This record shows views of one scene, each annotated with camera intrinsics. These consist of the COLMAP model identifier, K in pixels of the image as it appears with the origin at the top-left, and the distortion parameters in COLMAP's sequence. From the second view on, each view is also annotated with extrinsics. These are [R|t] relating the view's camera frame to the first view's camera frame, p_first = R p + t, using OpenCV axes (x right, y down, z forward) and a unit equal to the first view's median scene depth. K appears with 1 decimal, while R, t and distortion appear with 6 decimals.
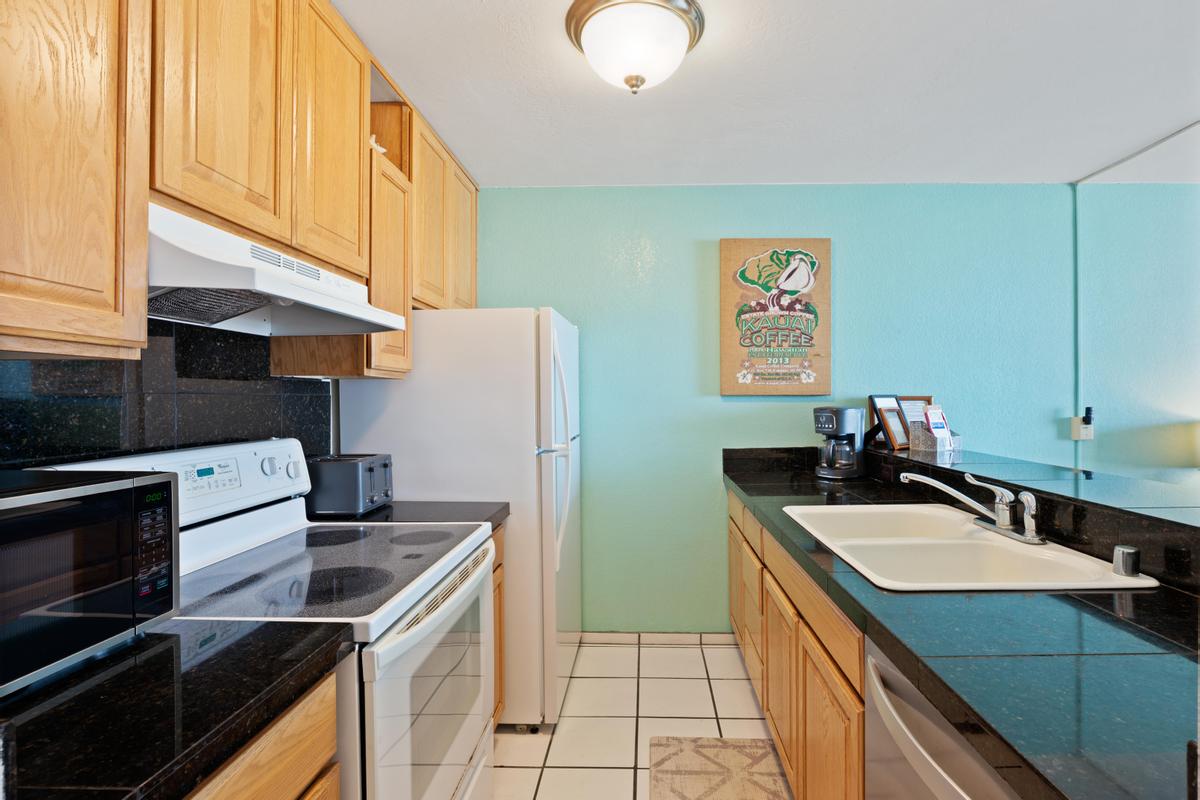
lens RADIAL K [[500.3, 0, 600.0], [0, 500.3, 400.0], [0, 0, 1]] dist [-0.016517, 0.000278]
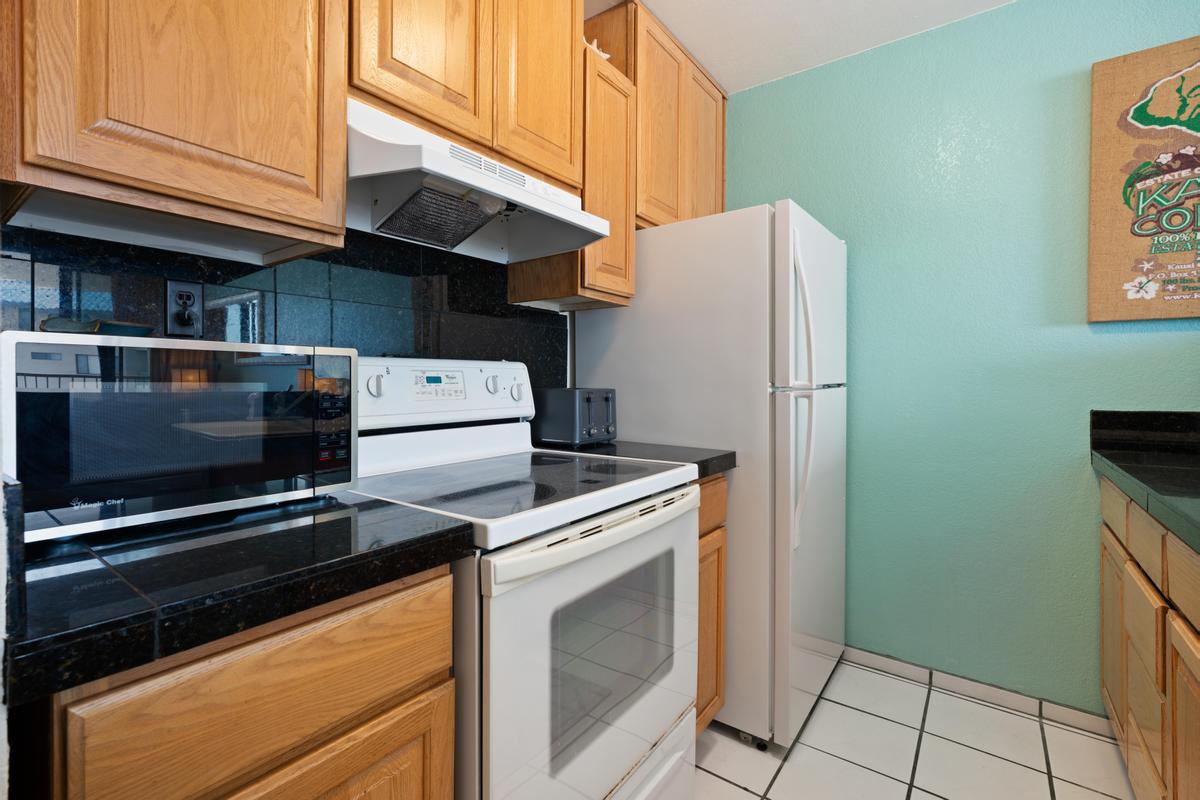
lens RADIAL K [[526.8, 0, 601.6], [0, 526.8, 370.6], [0, 0, 1]] dist [-0.022182, 0.010635]
pose [[0.851633, 0.025745, -0.523505, 0.084900], [-0.033491, 0.999425, -0.005334, 0.092844], [0.523067, 0.022076, 0.852006, 0.169705]]
